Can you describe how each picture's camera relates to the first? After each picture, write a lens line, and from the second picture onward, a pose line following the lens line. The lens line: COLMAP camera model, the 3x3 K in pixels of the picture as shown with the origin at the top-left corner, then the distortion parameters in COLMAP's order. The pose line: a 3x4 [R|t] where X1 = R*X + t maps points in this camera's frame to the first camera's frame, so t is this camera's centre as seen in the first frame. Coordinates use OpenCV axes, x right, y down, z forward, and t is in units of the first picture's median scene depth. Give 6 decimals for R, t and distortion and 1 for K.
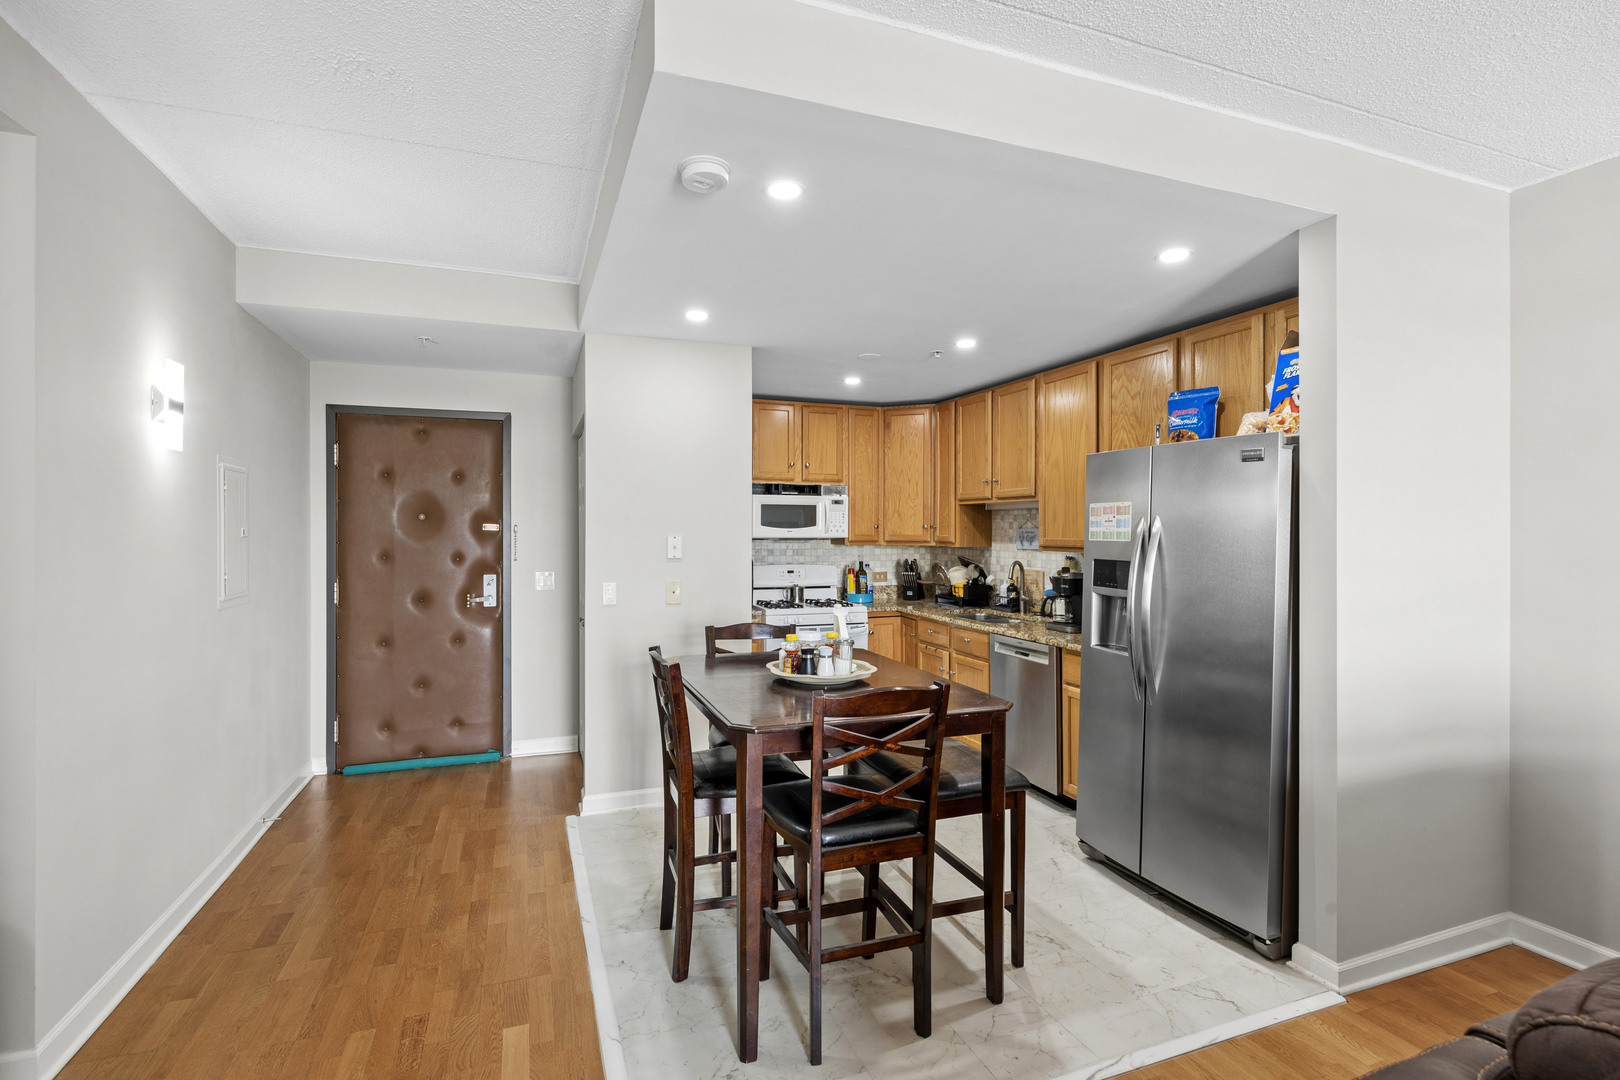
lens RADIAL K [[762.7, 0, 813.5], [0, 762.7, 539.7], [0, 0, 1]] dist [0.000677, 0.000076]
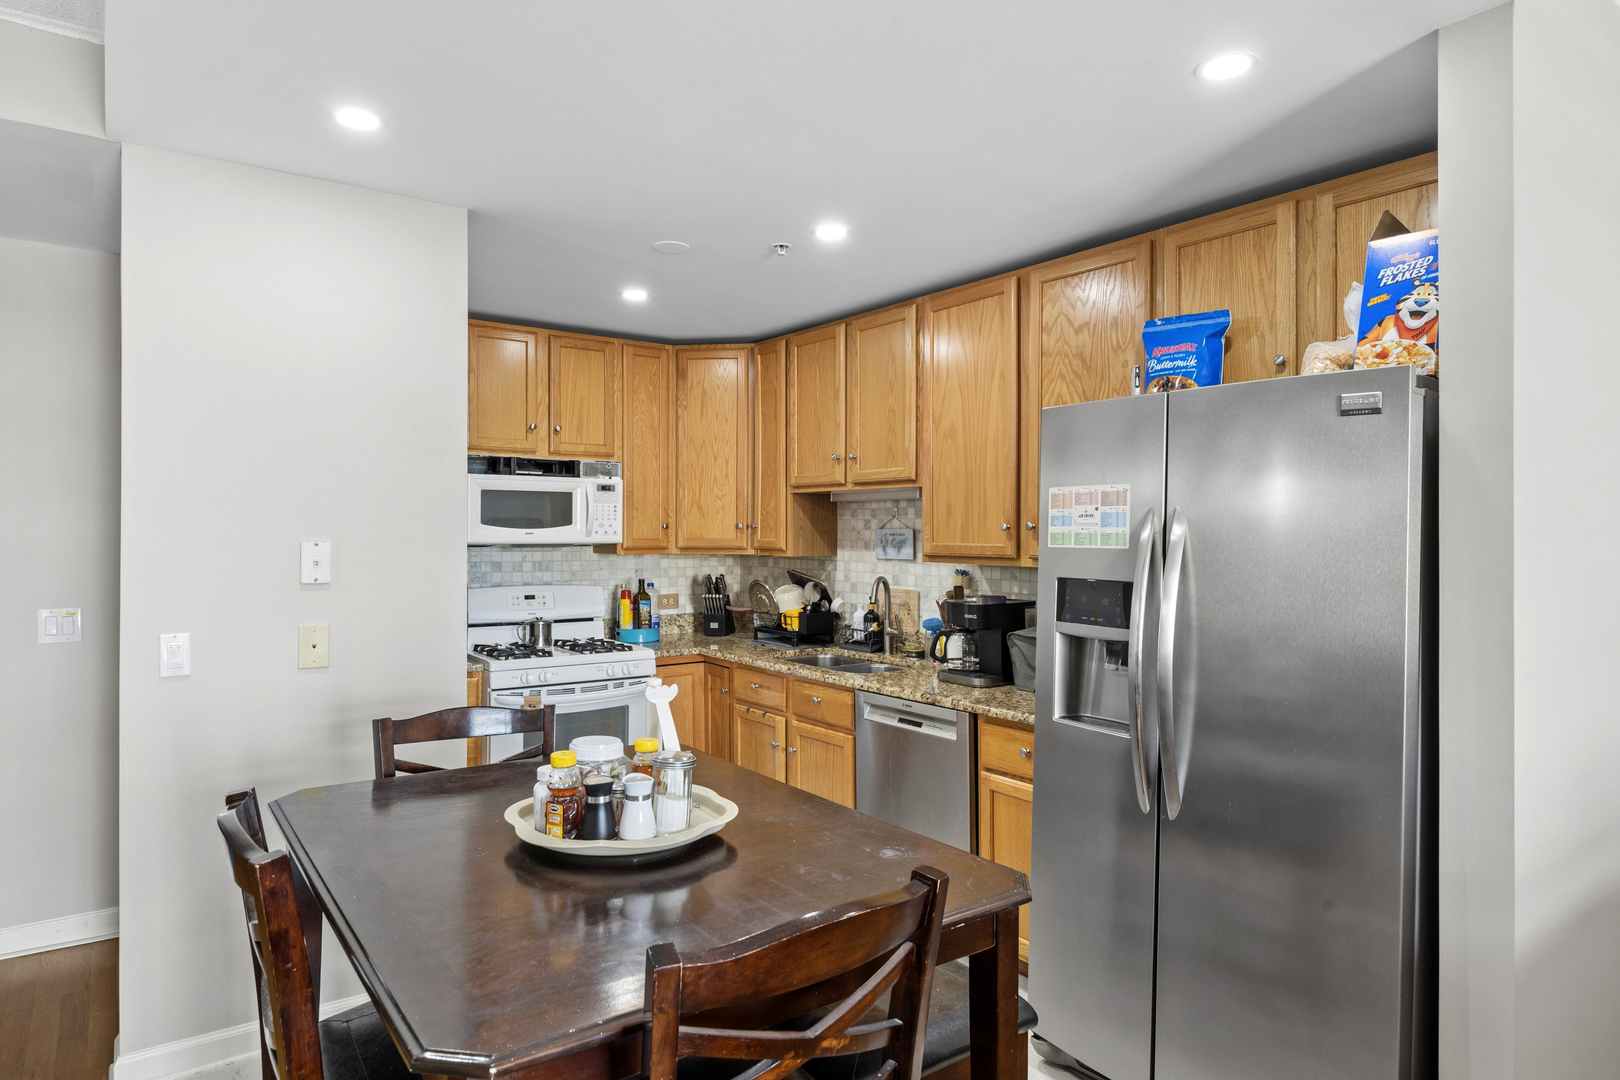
lens RADIAL K [[966.7, 0, 811.7], [0, 966.7, 531.9], [0, 0, 1]] dist [-0.002889, 0.004503]
pose [[0.964655, -0.000230, 0.263517, -0.020908], [0.003569, 0.999919, -0.012190, -0.002003], [-0.263493, 0.012700, 0.964578, 0.214003]]
